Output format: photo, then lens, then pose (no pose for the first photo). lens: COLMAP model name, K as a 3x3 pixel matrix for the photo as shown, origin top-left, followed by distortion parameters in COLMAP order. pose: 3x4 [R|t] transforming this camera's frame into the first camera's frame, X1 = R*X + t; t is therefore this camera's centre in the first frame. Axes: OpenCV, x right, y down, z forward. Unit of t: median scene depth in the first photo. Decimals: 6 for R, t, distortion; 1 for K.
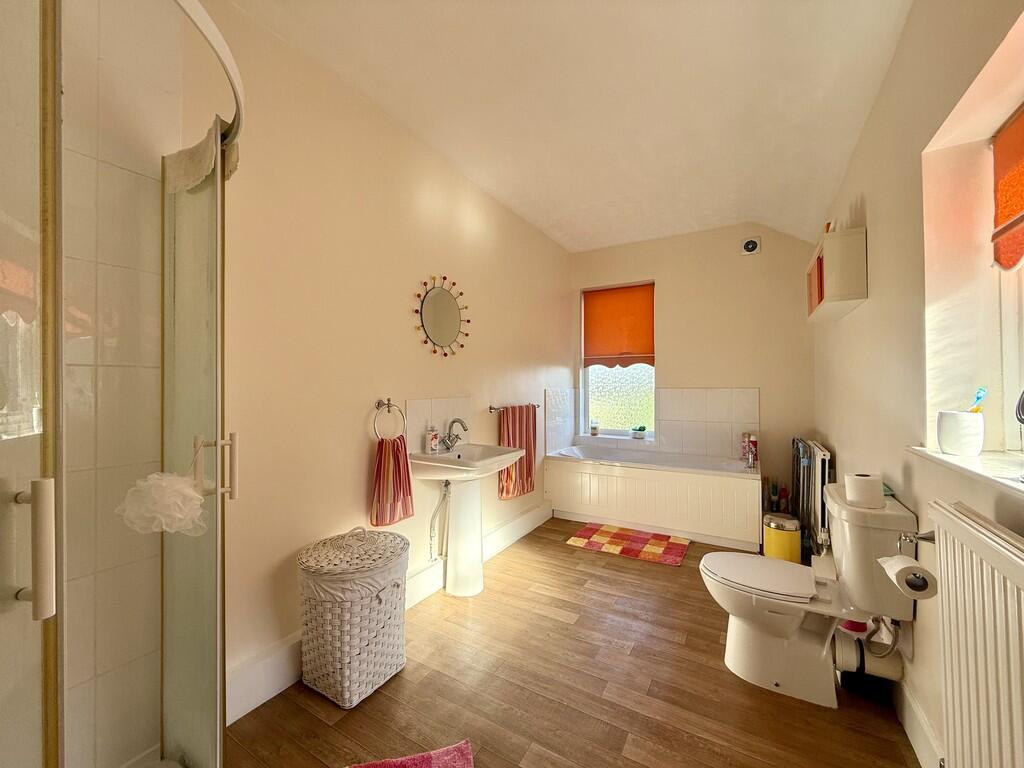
lens RADIAL K [[405.1, 0, 508.9], [0, 405.1, 381.7], [0, 0, 1]] dist [-0.000778, -0.000004]
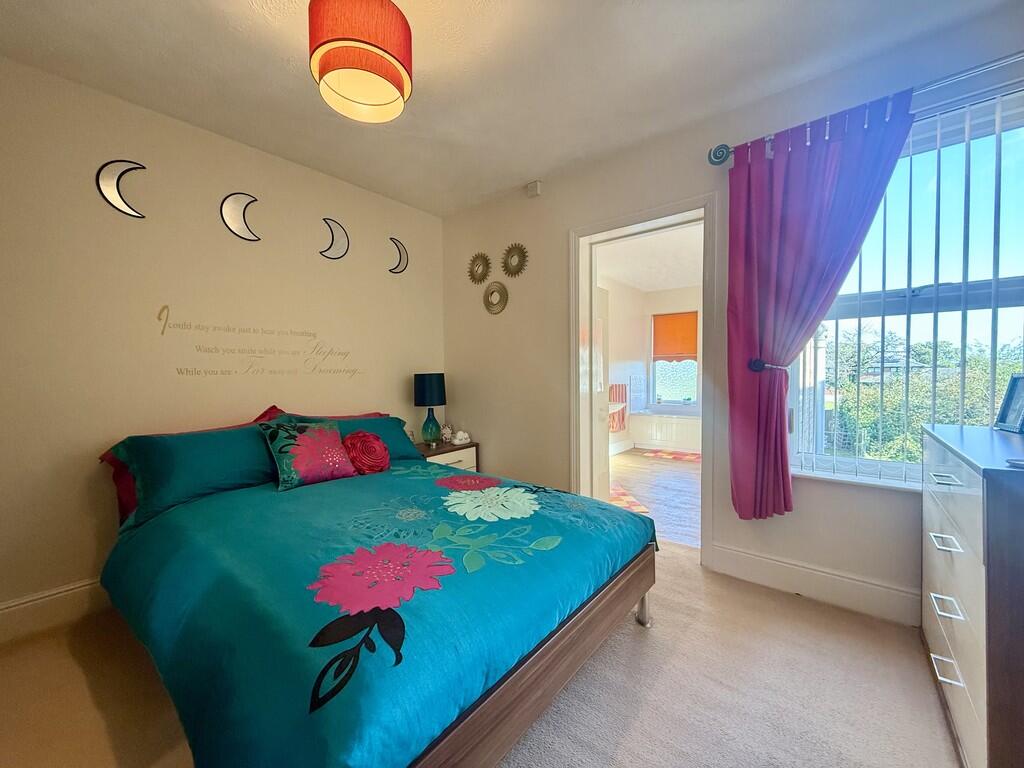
lens RADIAL K [[405.1, 0, 517.6], [0, 405.1, 383.8], [0, 0, 1]] dist [-0.000778, -0.000004]
pose [[0.991933, 0.006322, -0.126605, -0.154405], [-0.001839, 0.999368, 0.035489, -0.004306], [0.126749, -0.034970, 0.991318, -0.715240]]
